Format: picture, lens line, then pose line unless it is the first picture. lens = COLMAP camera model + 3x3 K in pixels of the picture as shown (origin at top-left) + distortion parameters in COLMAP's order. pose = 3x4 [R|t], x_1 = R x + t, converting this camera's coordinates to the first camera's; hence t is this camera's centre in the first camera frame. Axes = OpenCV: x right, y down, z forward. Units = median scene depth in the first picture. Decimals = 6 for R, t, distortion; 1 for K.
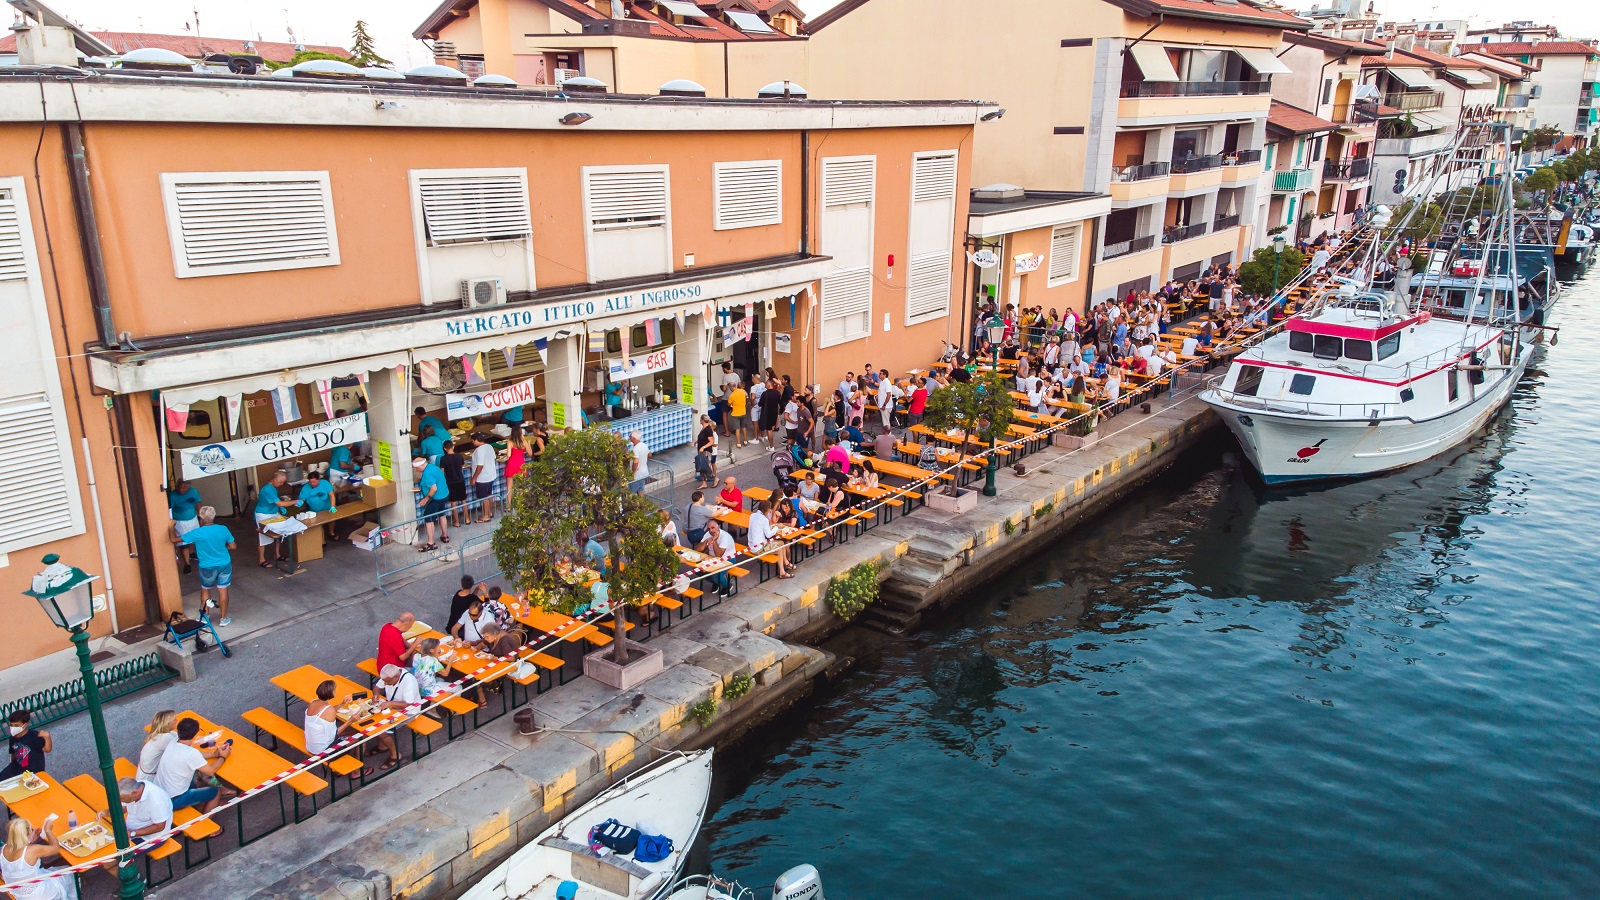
lens RADIAL K [[1145.6, 0, 800.0], [0, 1145.6, 450.0], [0, 0, 1]] dist [0.297036, -0.003379]
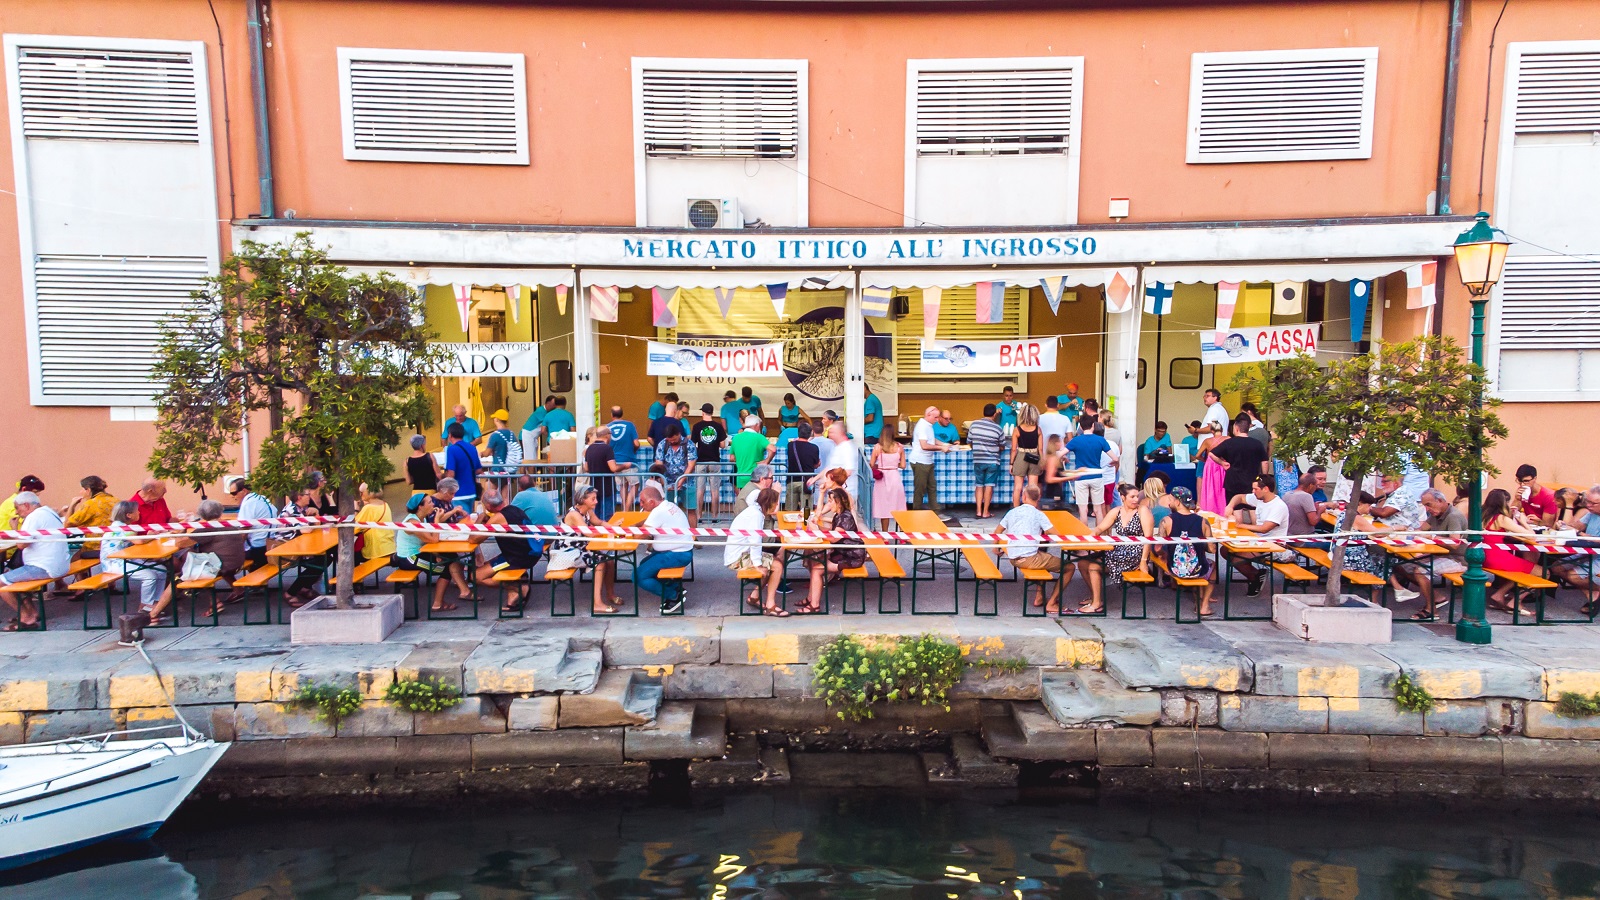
lens RADIAL K [[1355.2, 0, 794.7], [0, 1355.2, 455.4], [0, 0, 1]] dist [0.337280, -0.230979]
pose [[0.625030, 0.078630, -0.776631, 0.466106], [-0.214028, 0.974048, -0.073632, 0.071976], [0.750686, 0.212243, 0.625638, 0.496917]]
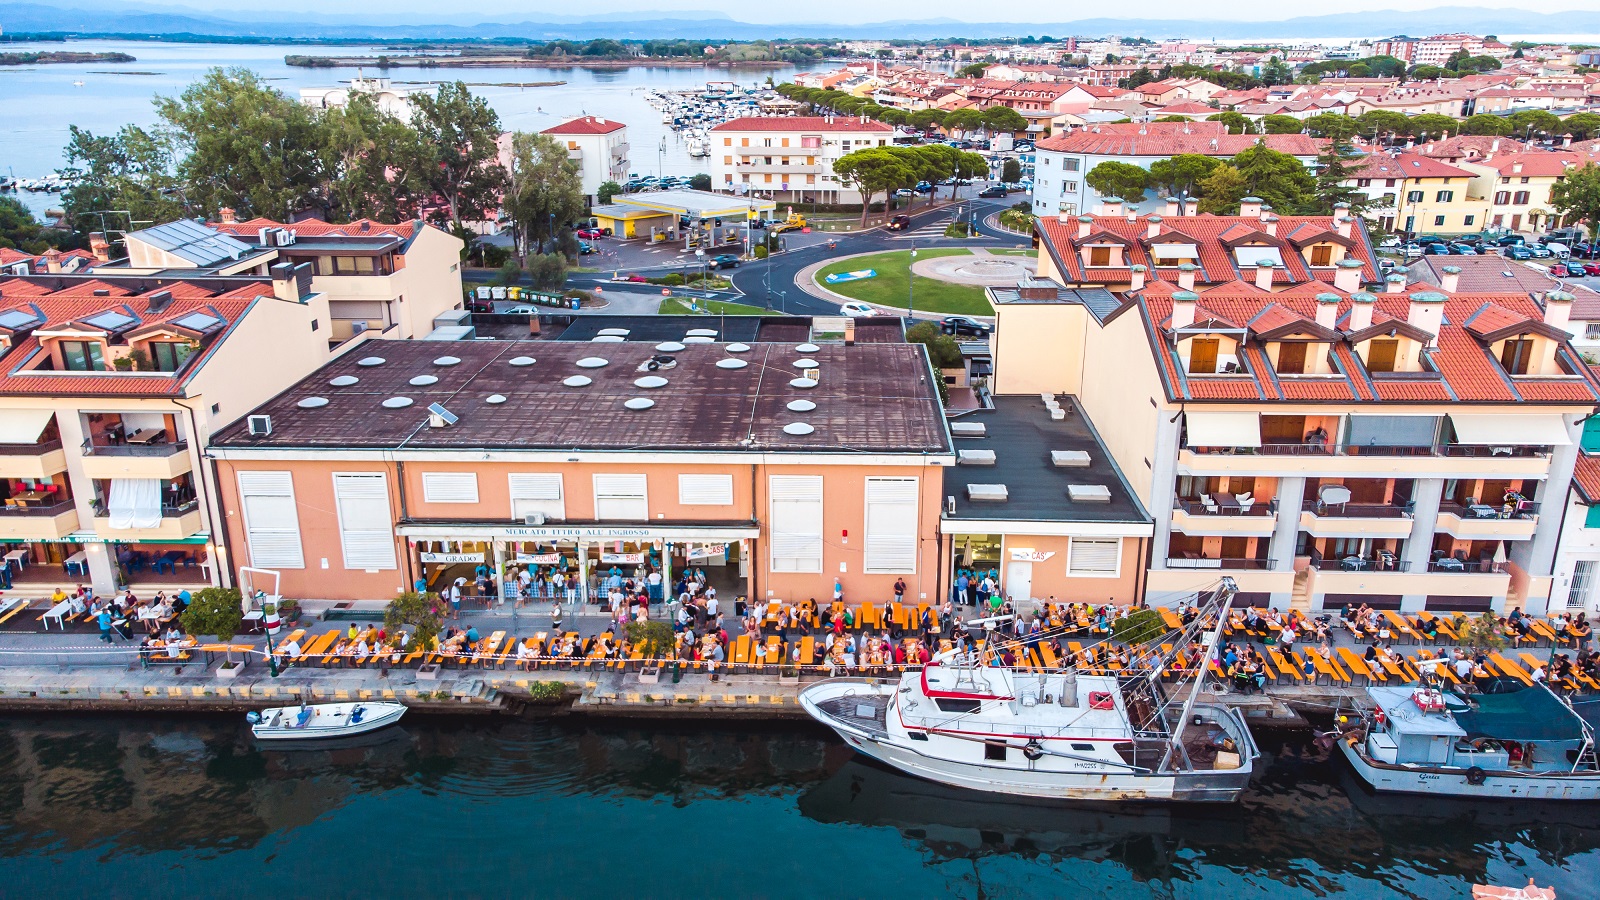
lens RADIAL K [[1204.7, 0, 800.0], [0, 1204.7, 450.0], [0, 0, 1]] dist [0.036226, 0.000144]
pose [[0.581773, 0.275010, -0.765447, 1.946304], [-0.225981, 0.958703, 0.172688, -0.826223], [0.781328, 0.072512, 0.619894, -0.161932]]
